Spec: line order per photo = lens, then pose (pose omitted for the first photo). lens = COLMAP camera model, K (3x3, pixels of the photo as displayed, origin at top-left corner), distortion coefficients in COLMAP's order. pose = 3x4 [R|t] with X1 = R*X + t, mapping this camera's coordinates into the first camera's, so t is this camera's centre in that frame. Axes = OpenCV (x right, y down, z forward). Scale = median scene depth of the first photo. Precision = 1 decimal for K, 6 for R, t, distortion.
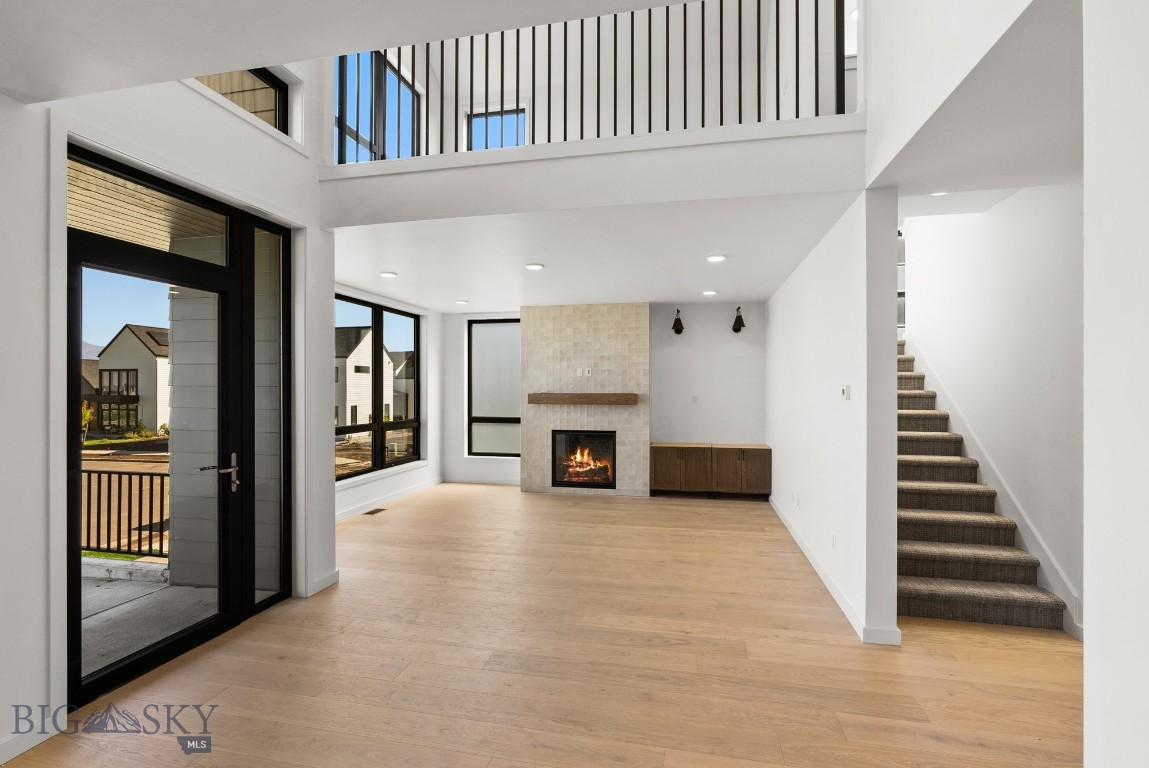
lens RADIAL K [[537.4, 0, 570.3], [0, 537.4, 385.9], [0, 0, 1]] dist [-0.009152, 0.003927]
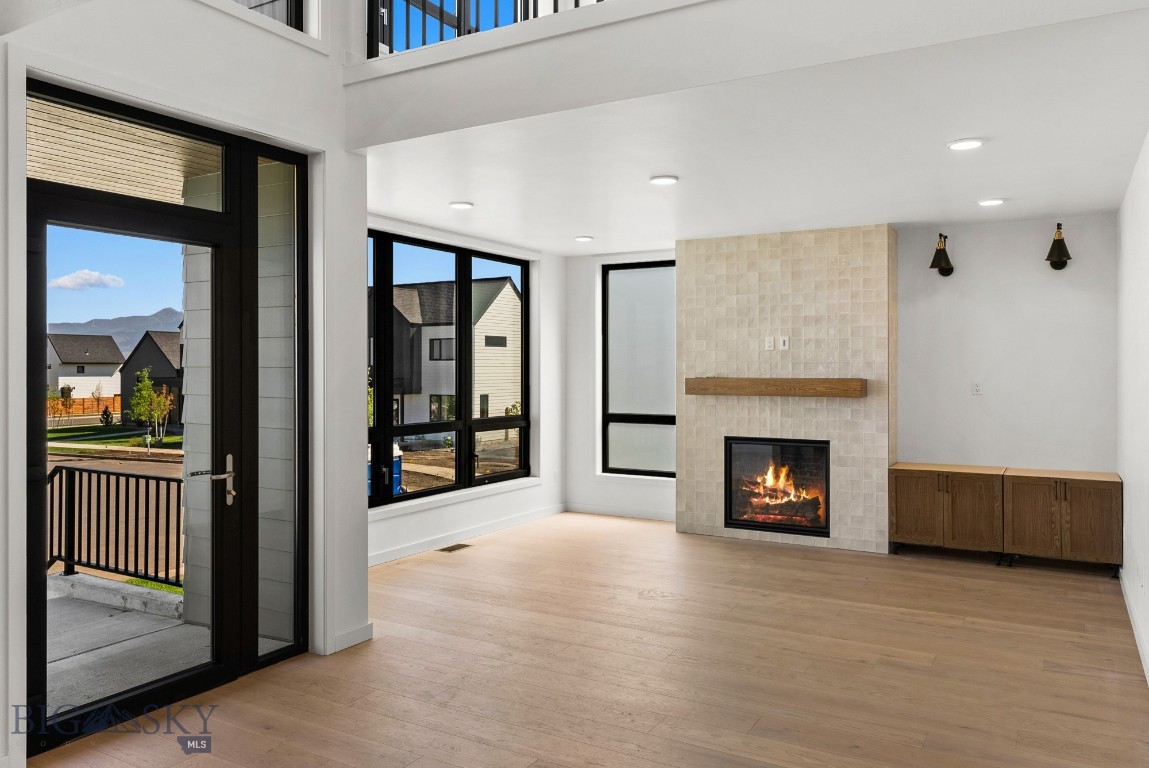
lens RADIAL K [[861.9, 0, 563.0], [0, 861.9, 364.8], [0, 0, 1]] dist [0.004856, 0.008814]
pose [[0.948169, -0.000744, -0.317765, 0.157602], [0.000603, 1.000000, -0.000541, -0.001495], [0.317766, 0.000321, 0.948169, -0.013986]]
